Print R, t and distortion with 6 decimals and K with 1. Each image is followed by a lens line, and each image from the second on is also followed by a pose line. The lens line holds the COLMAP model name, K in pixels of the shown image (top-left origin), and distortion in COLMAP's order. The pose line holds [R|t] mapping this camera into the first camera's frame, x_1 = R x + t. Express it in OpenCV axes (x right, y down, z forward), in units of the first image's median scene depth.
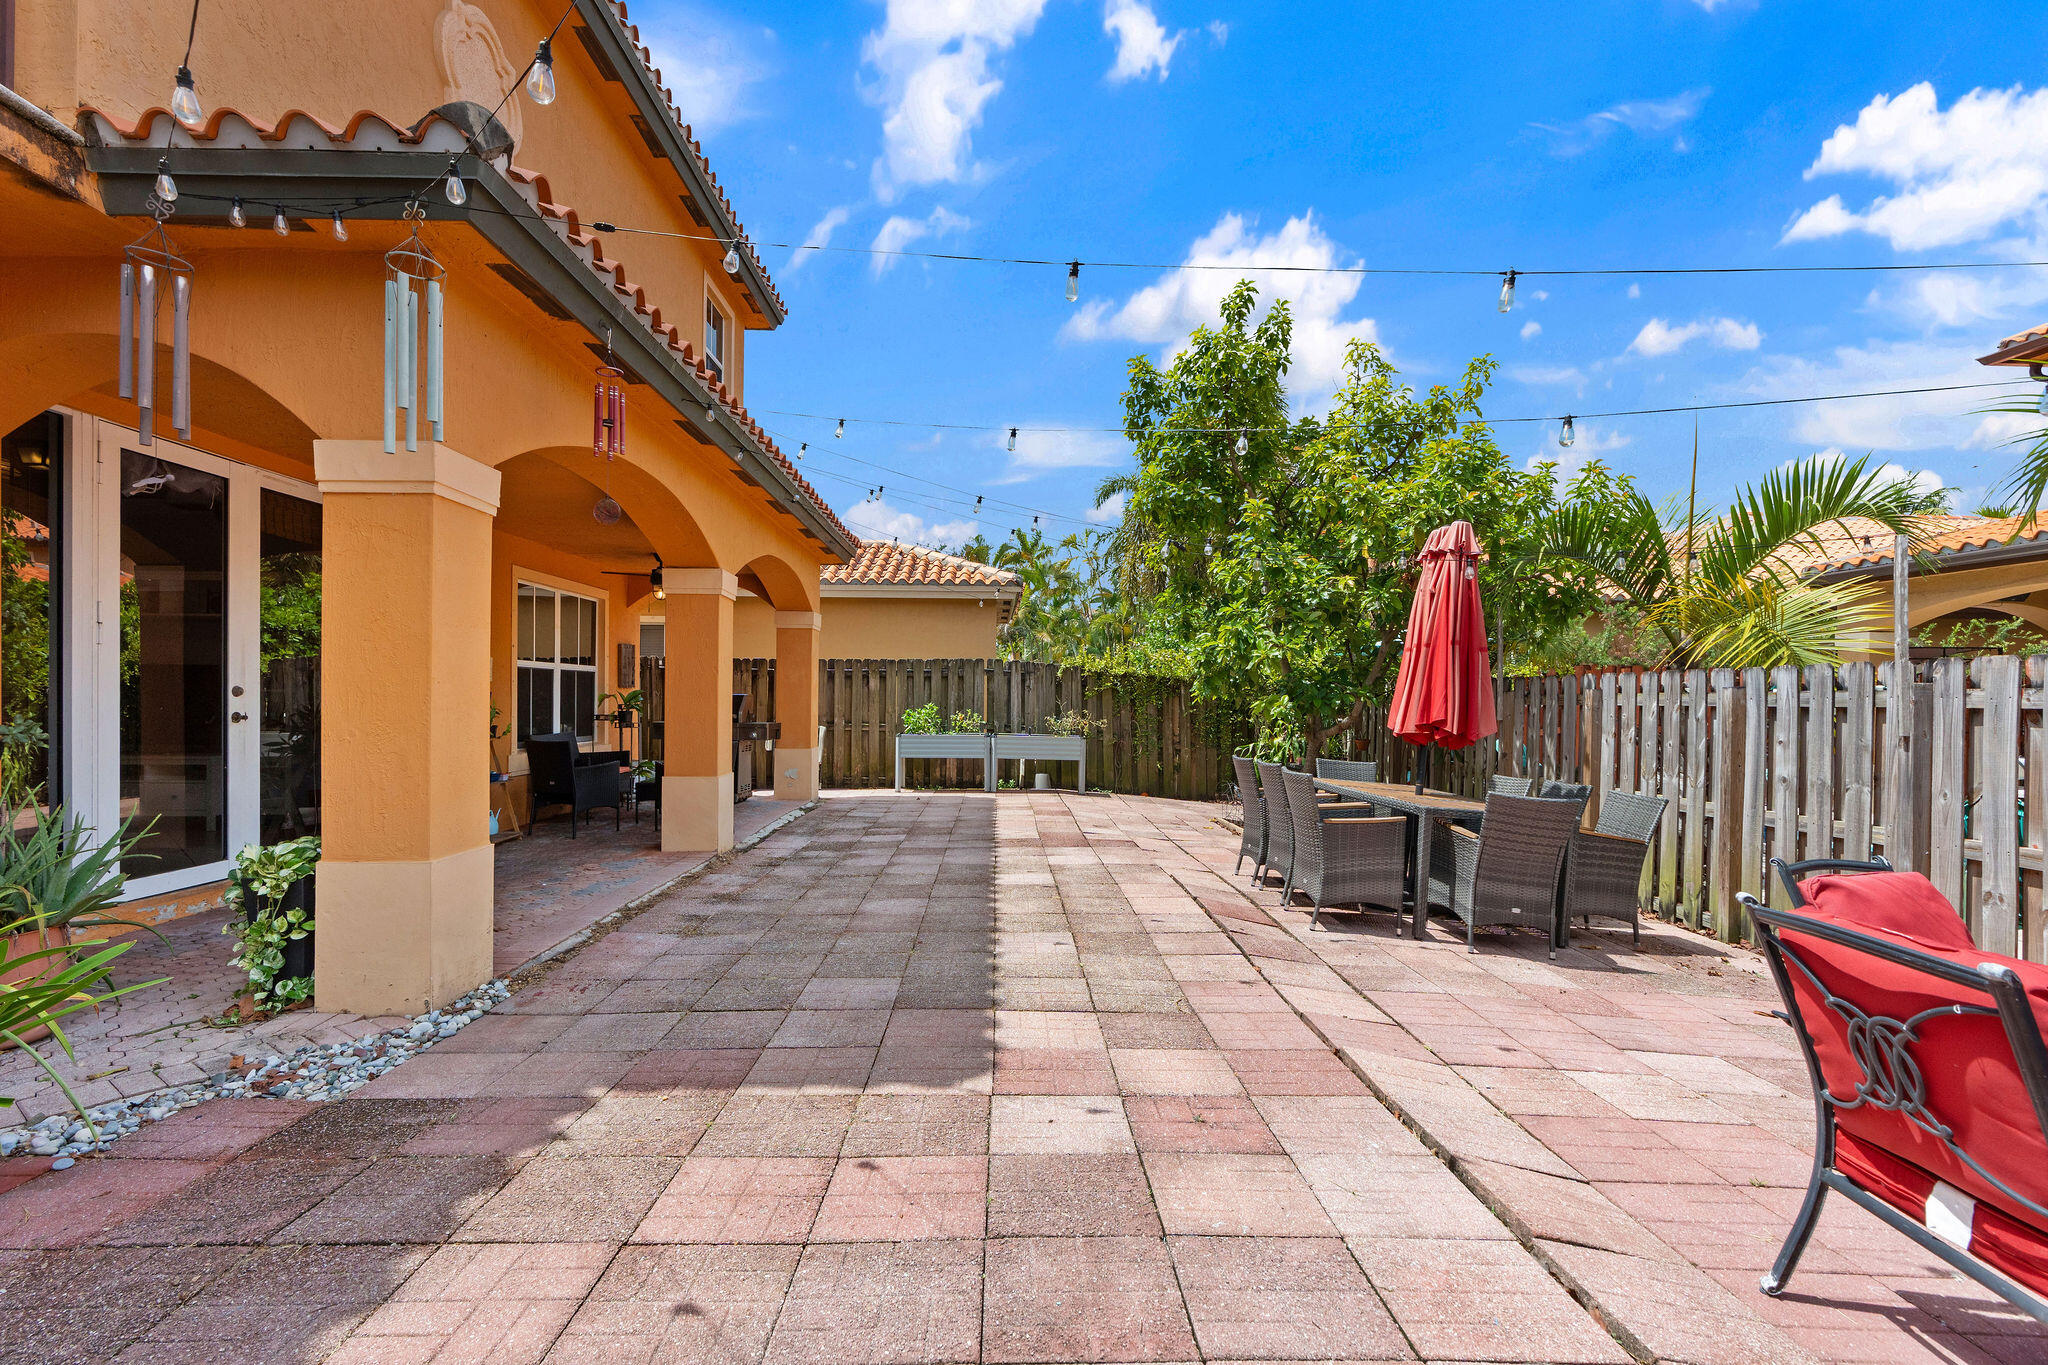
lens RADIAL K [[929.0, 0, 1016.4], [0, 929.0, 696.7], [0, 0, 1]] dist [-0.008333, 0.004588]
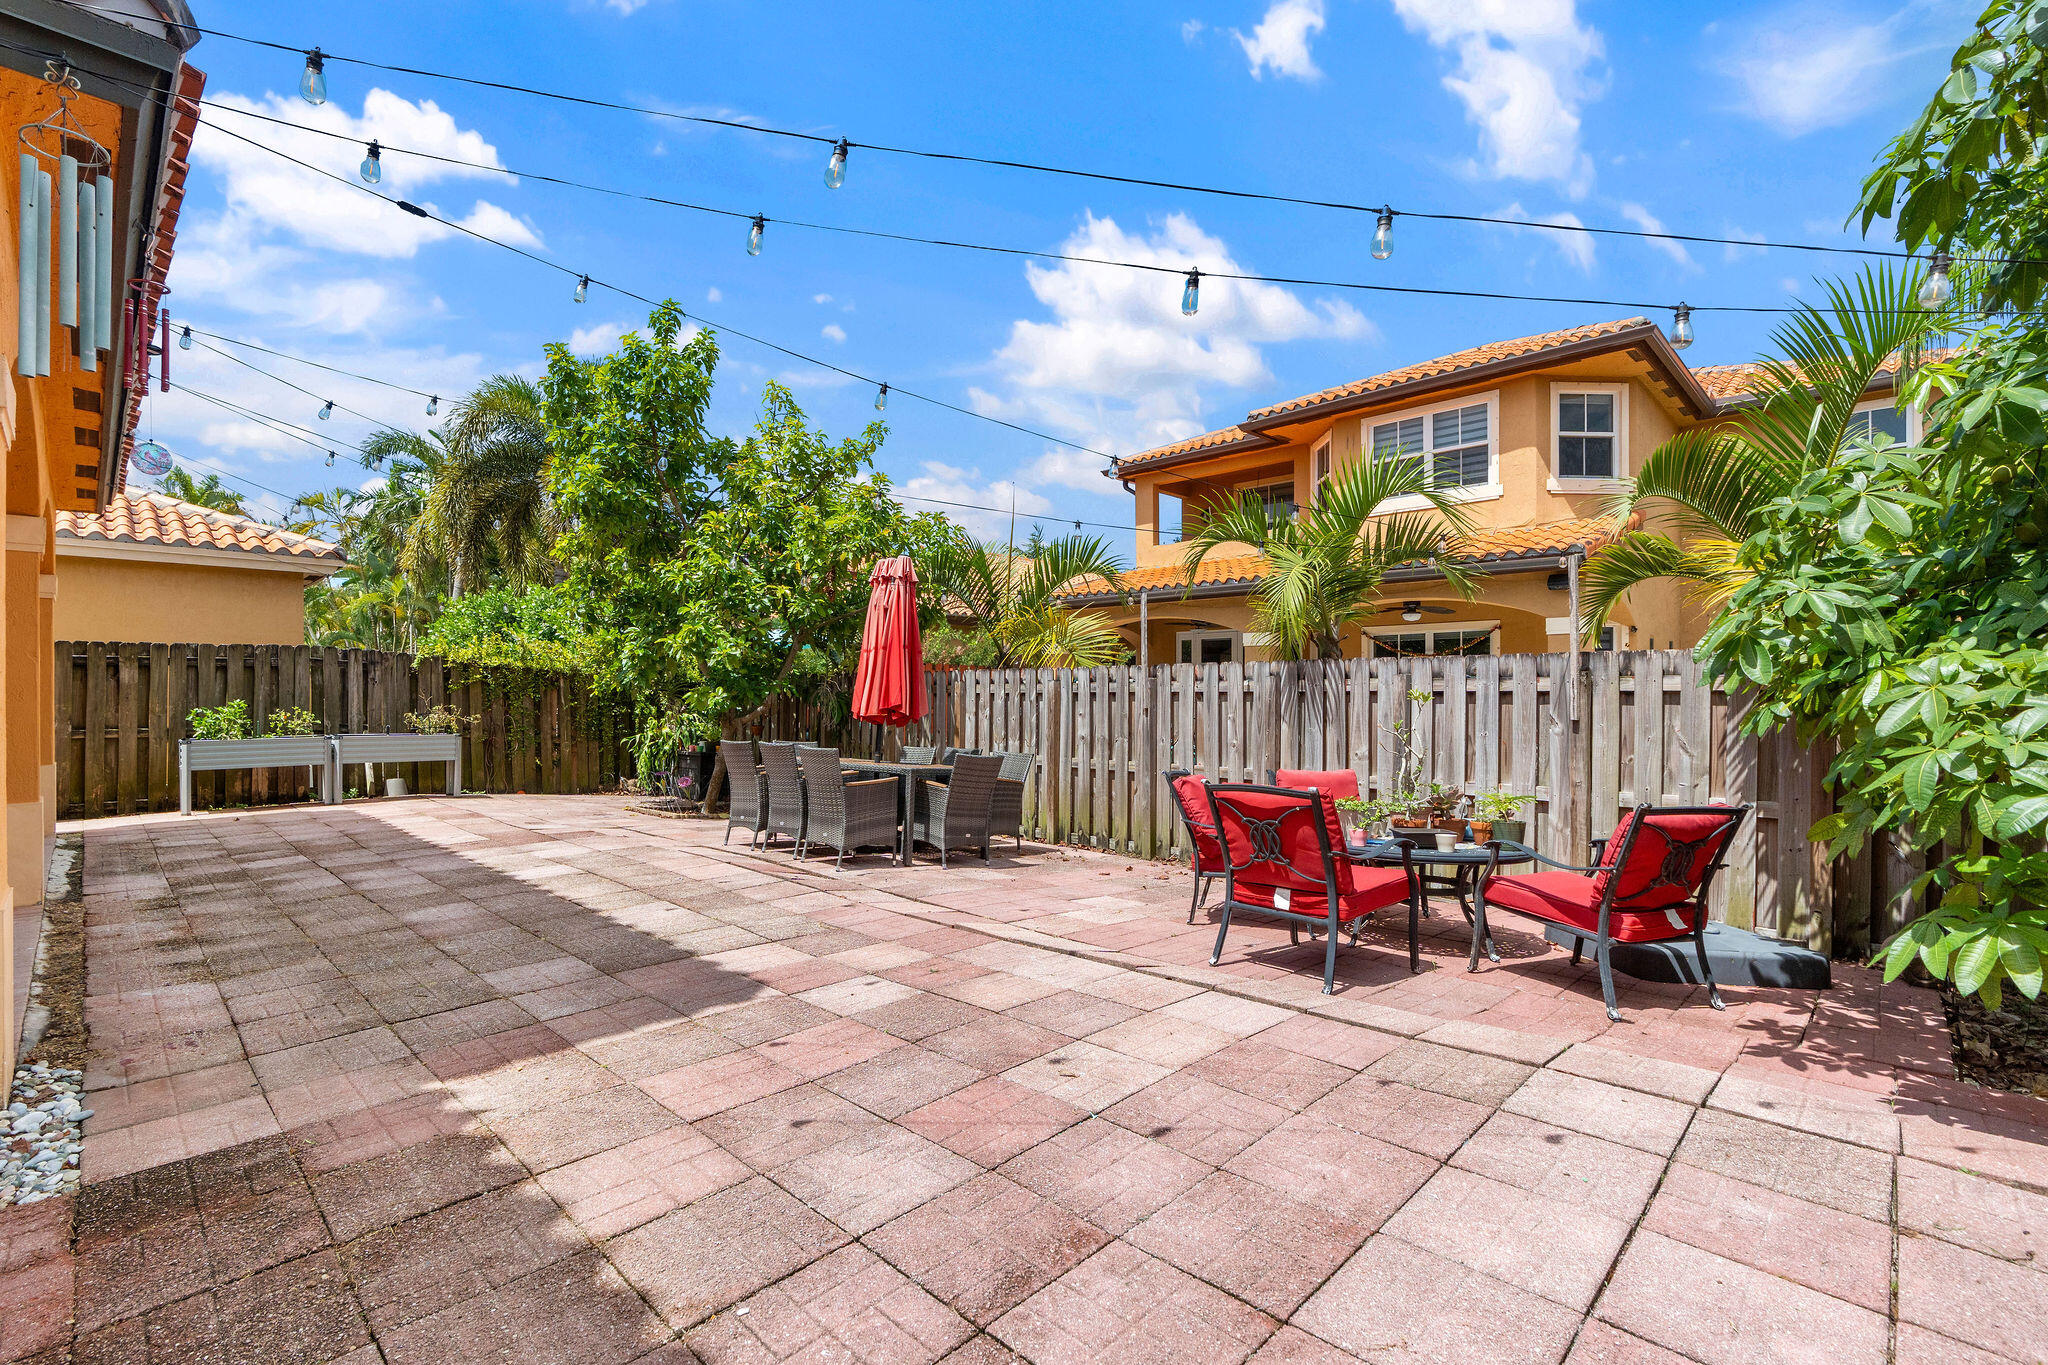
lens RADIAL K [[929.0, 0, 1016.4], [0, 929.0, 696.7], [0, 0, 1]] dist [-0.008333, 0.004588]
pose [[0.719536, -0.012388, 0.694344, -0.374477], [0.006589, 0.999918, 0.011011, -0.000097], [-0.694424, -0.003348, 0.719559, -0.083284]]
